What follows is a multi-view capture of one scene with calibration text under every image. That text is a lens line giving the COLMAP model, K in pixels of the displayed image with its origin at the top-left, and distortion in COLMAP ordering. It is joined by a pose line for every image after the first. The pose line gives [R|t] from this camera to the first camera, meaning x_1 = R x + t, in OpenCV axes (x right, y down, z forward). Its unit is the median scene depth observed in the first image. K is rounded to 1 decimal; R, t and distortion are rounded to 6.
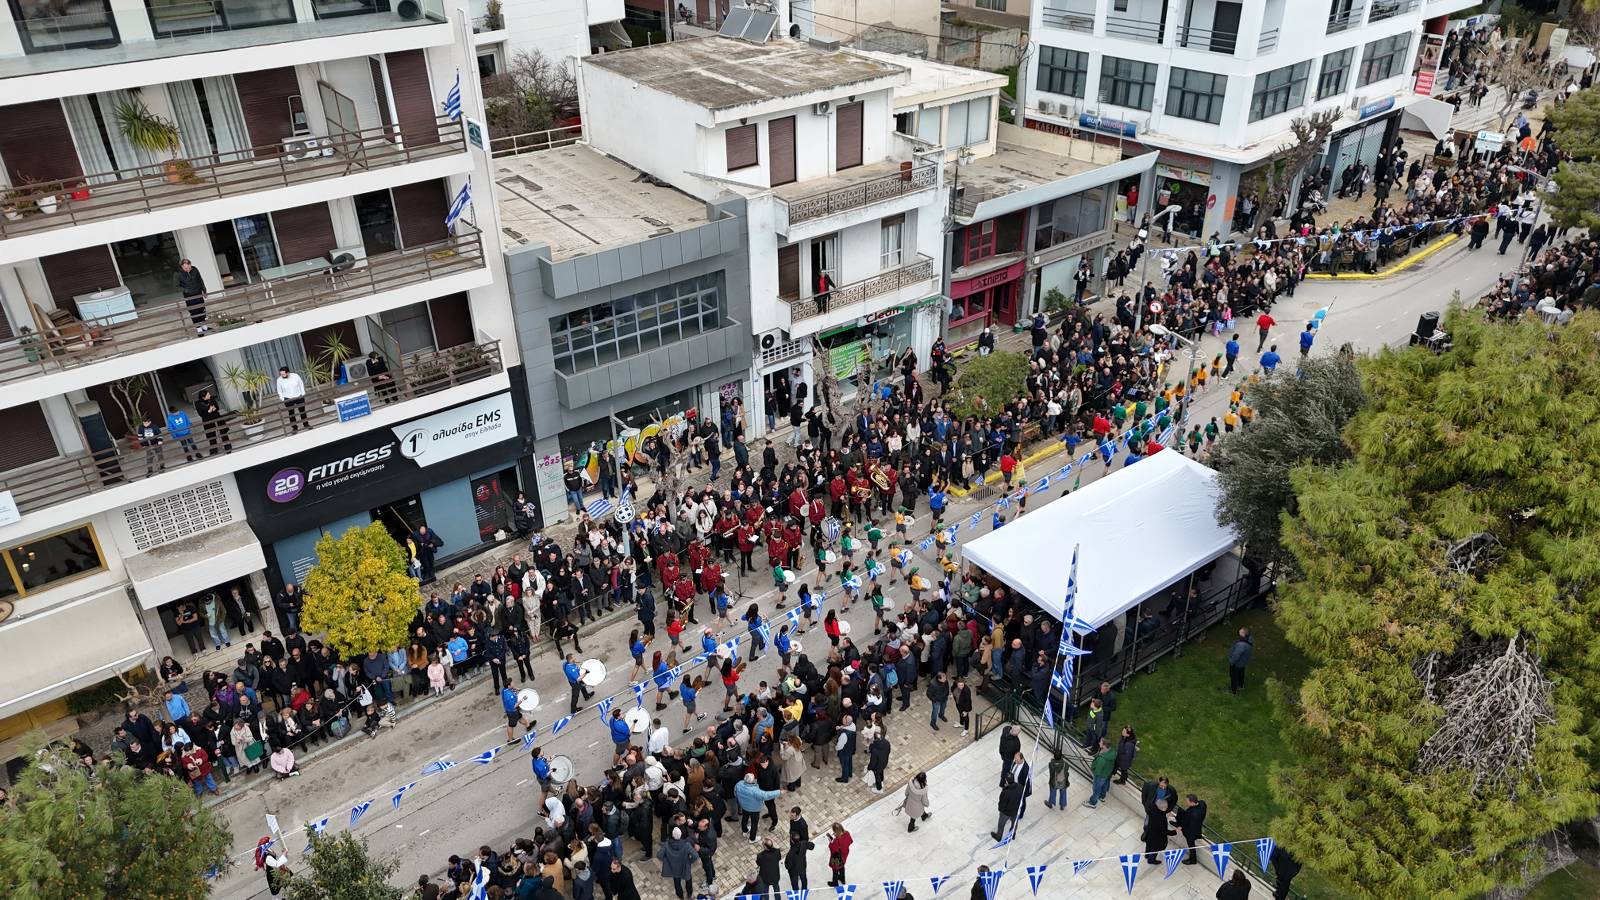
lens RADIAL K [[1180.8, 0, 803.2], [0, 1180.8, 446.1], [0, 0, 1]] dist [0.079951, -0.080324]
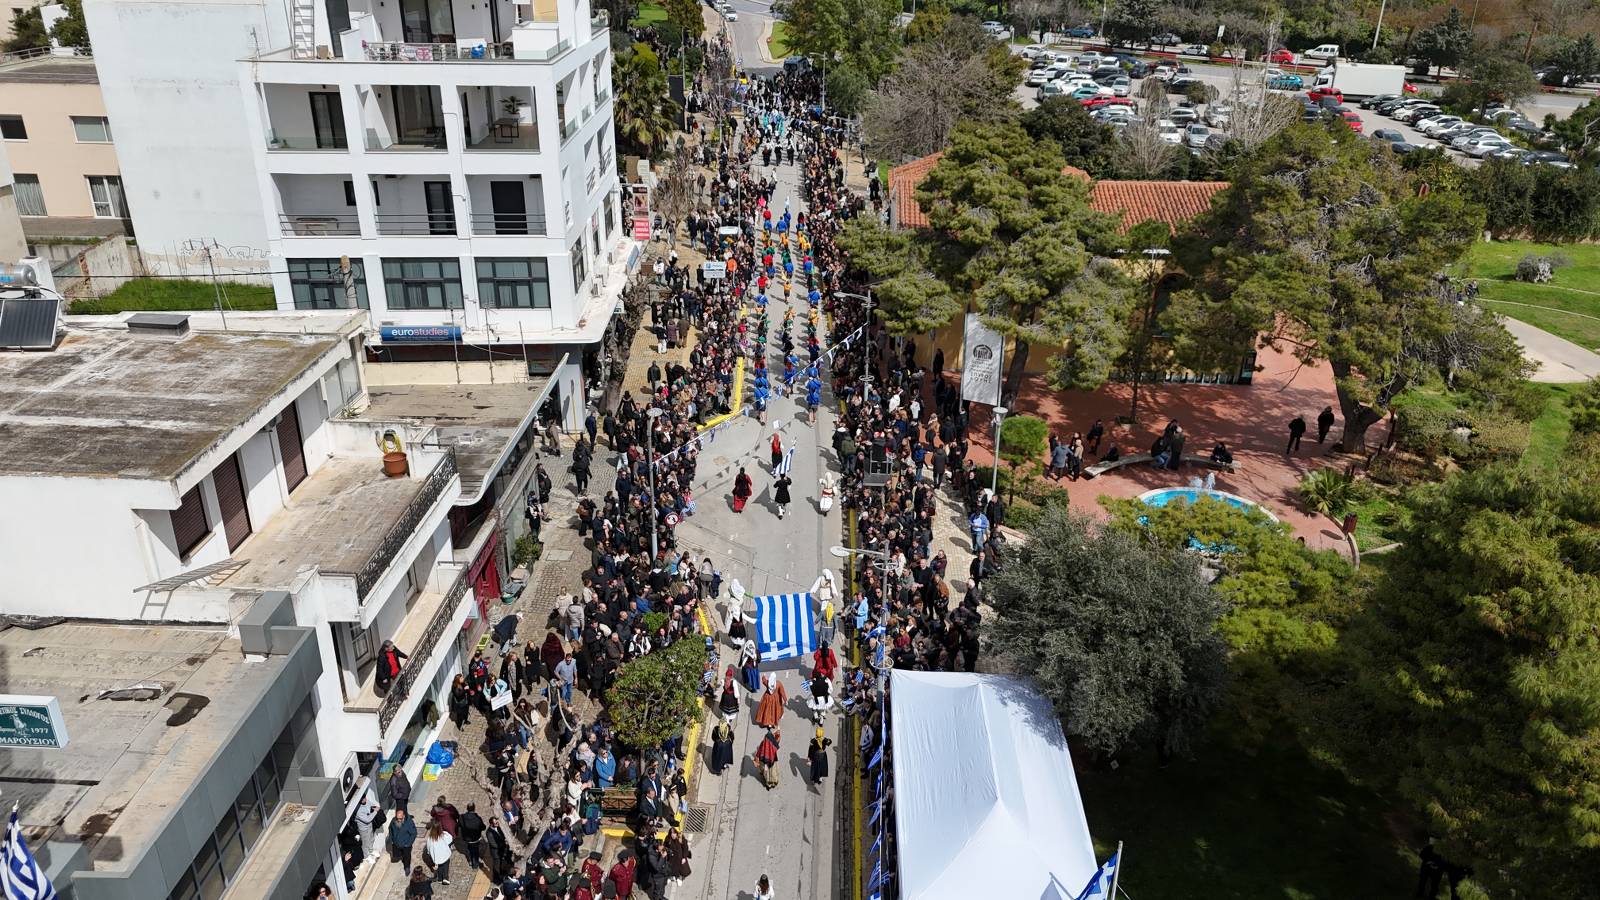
lens RADIAL K [[1180.8, 0, 803.2], [0, 1180.8, 446.1], [0, 0, 1]] dist [0.079951, -0.080324]
pose [[0.634290, -0.299697, 0.712642, -0.279129], [0.370051, 0.927040, 0.060494, -0.202507], [-0.678777, 0.225343, 0.698915, 0.334093]]
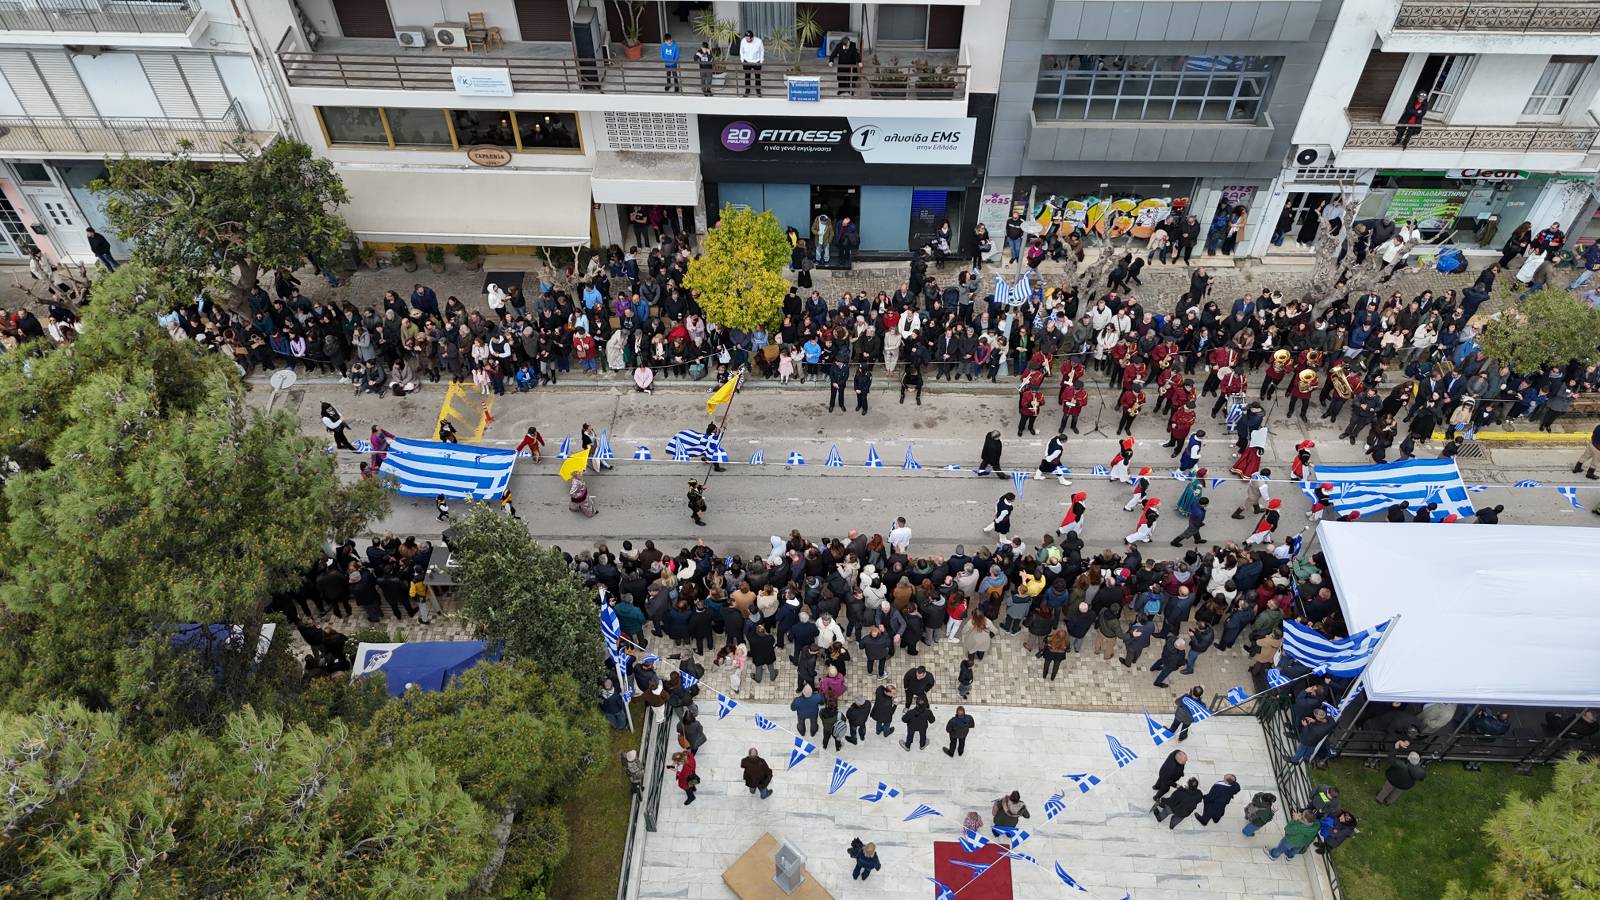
lens RADIAL K [[1180.8, 0, 803.2], [0, 1180.8, 446.1], [0, 0, 1]] dist [0.079951, -0.080324]
pose [[0.781165, 0.482440, -0.396275, 0.120178], [-0.326839, 0.856807, 0.398821, -0.132107], [0.531938, -0.182027, 0.826987, 0.098001]]
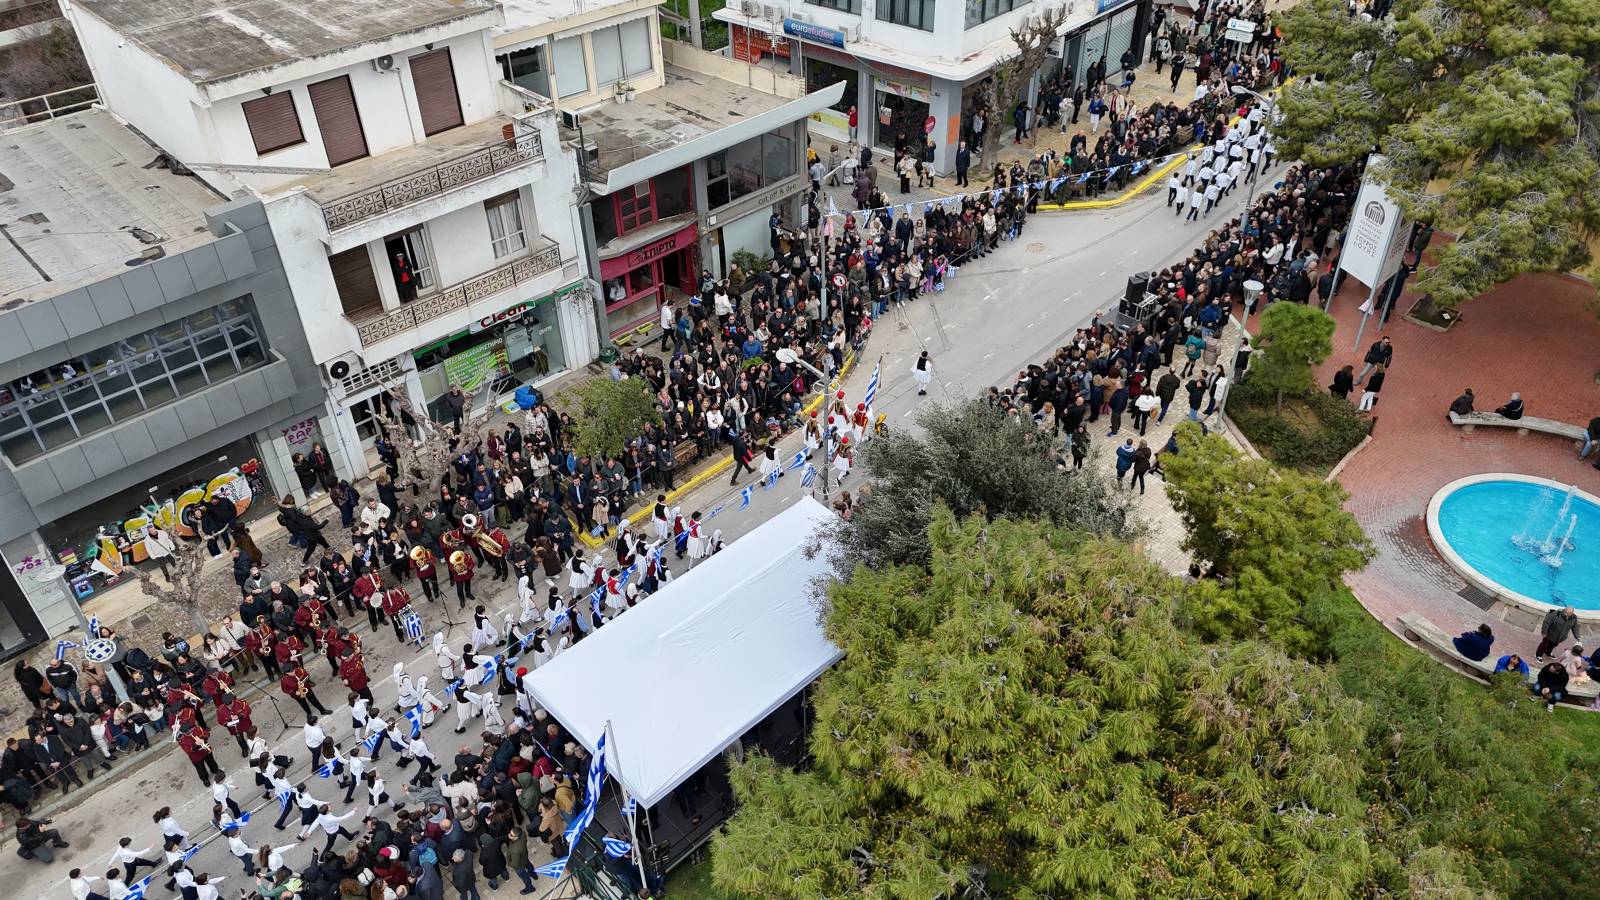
lens RADIAL K [[1180.8, 0, 803.2], [0, 1180.8, 446.1], [0, 0, 1]] dist [0.079951, -0.080324]
pose [[0.992071, -0.076081, 0.100034, 0.193338], [0.062547, 0.989262, 0.132093, -0.123515], [-0.109009, -0.124788, 0.986177, 0.164970]]
